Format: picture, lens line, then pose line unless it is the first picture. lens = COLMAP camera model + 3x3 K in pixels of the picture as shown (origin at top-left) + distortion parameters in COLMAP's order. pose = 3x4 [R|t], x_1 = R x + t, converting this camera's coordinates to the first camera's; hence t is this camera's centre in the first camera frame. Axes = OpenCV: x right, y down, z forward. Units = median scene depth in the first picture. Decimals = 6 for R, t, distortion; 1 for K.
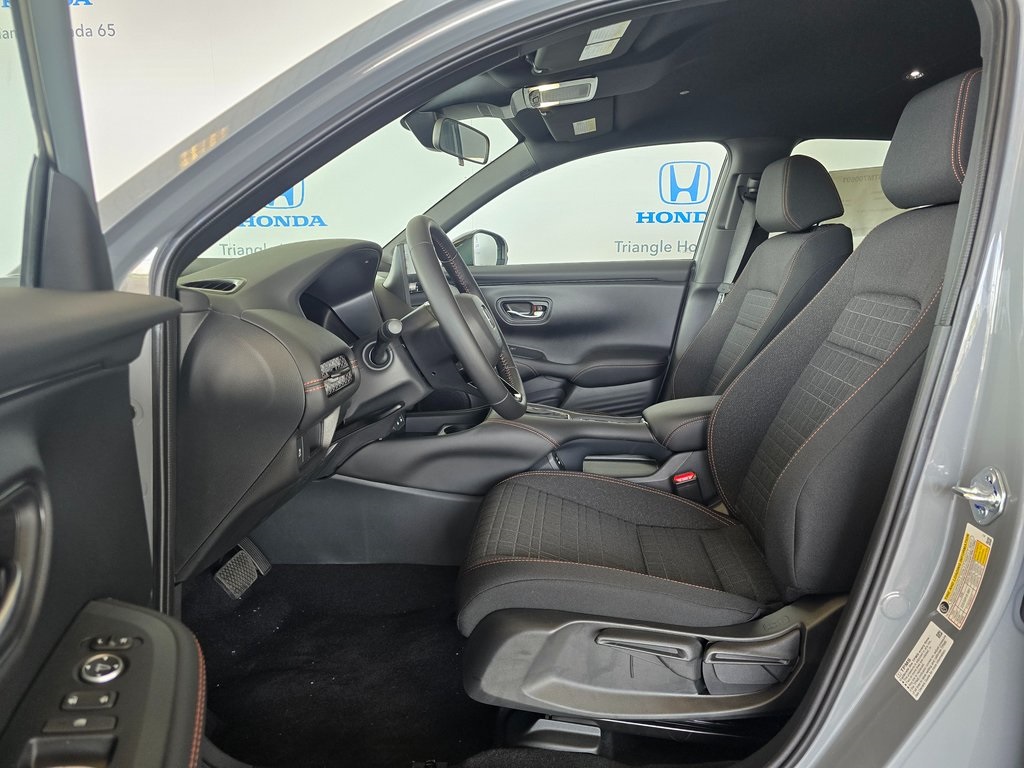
lens RADIAL K [[694.3, 0, 512.0], [0, 694.3, 404.1], [0, 0, 1]] dist [0.033231, -0.002664]
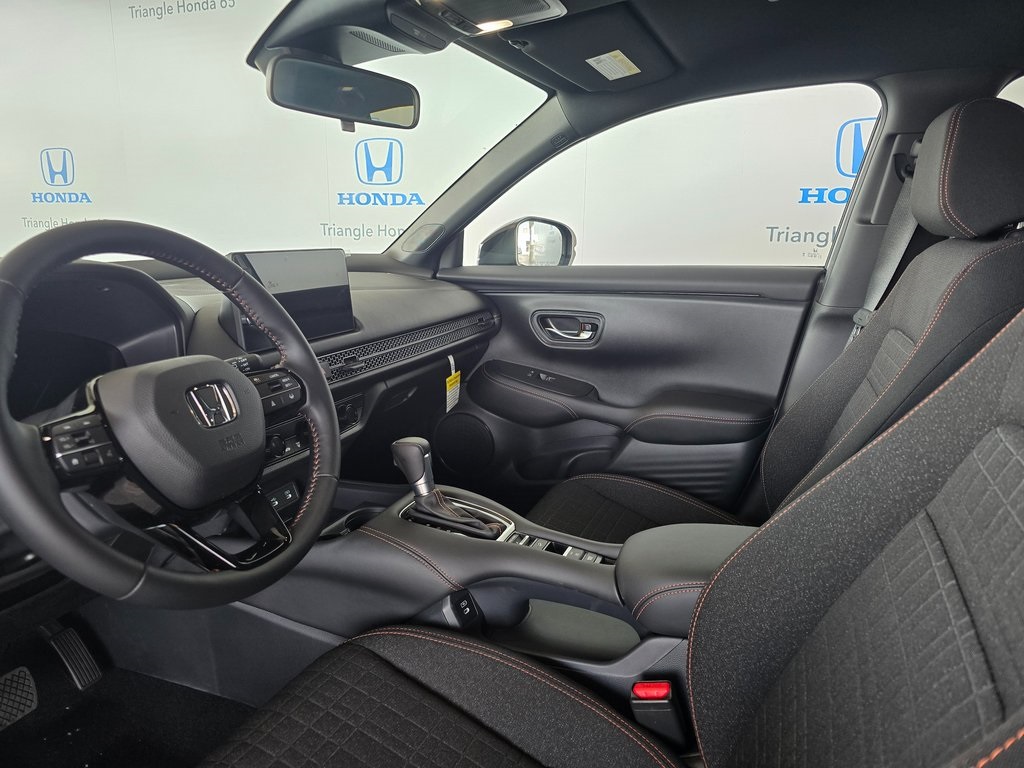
lens RADIAL K [[695.1, 0, 512.0], [0, 695.1, 384.0], [0, 0, 1]] dist [0.032137, -0.004176]
pose [[0.949187, 0.085118, -0.302983, 0.203390], [-0.080472, 0.996369, 0.027809, -0.099766], [0.304250, -0.002014, 0.952590, 0.306471]]
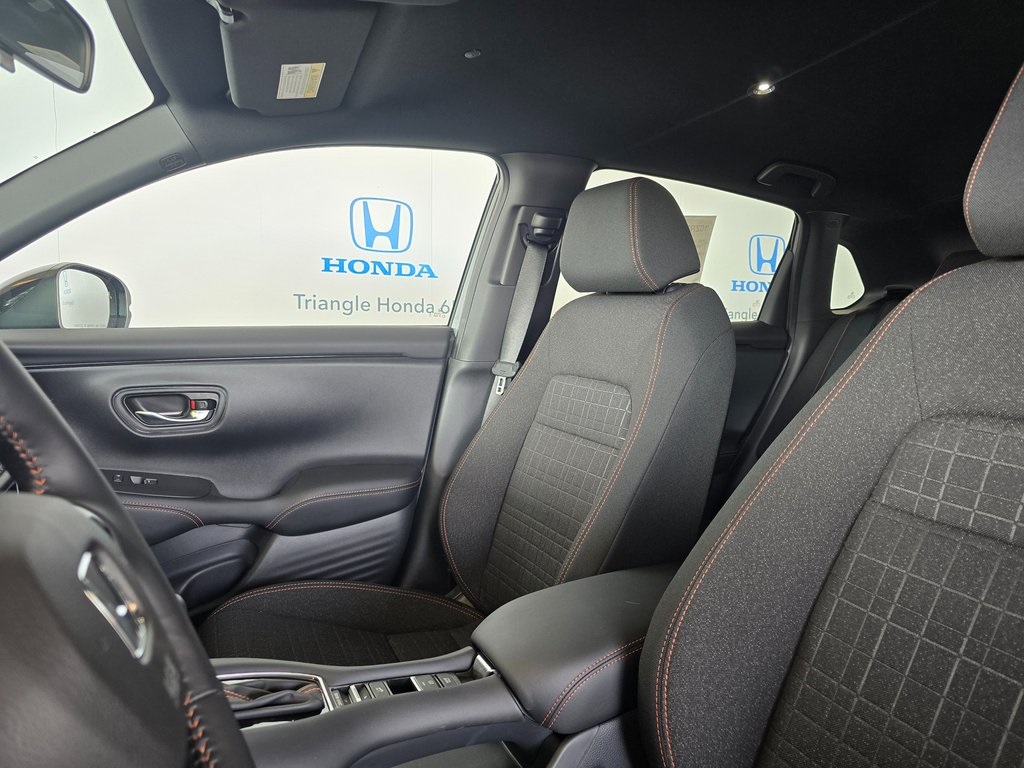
lens RADIAL K [[695.1, 0, 512.0], [0, 695.1, 384.0], [0, 0, 1]] dist [0.032137, -0.004176]
pose [[0.871416, -0.022706, 0.490019, -0.020549], [0.074672, 0.993427, -0.086759, -0.093940], [-0.484828, 0.112193, 0.867384, 0.415971]]
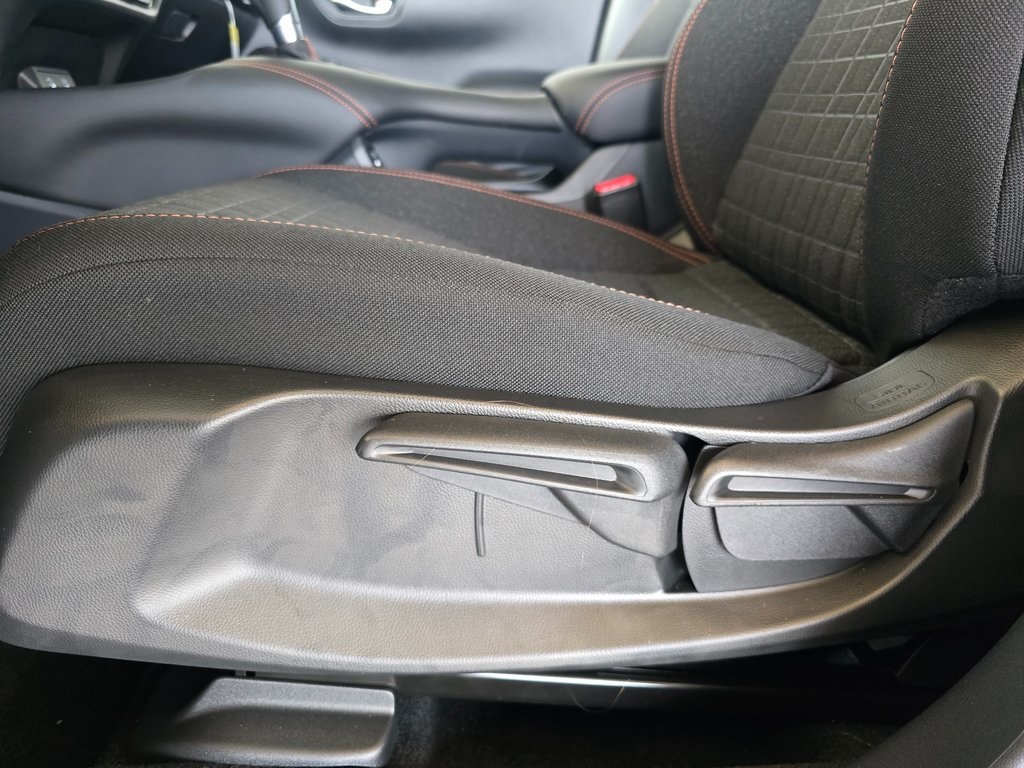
lens RADIAL K [[695.1, 0, 512.0], [0, 695.1, 384.0], [0, 0, 1]] dist [0.032137, -0.004176]
pose [[0.990818, -0.004814, 0.135114, 0.069418], [-0.014253, 0.990078, 0.139794, 0.127826], [-0.134447, -0.140436, 0.980919, 0.331519]]
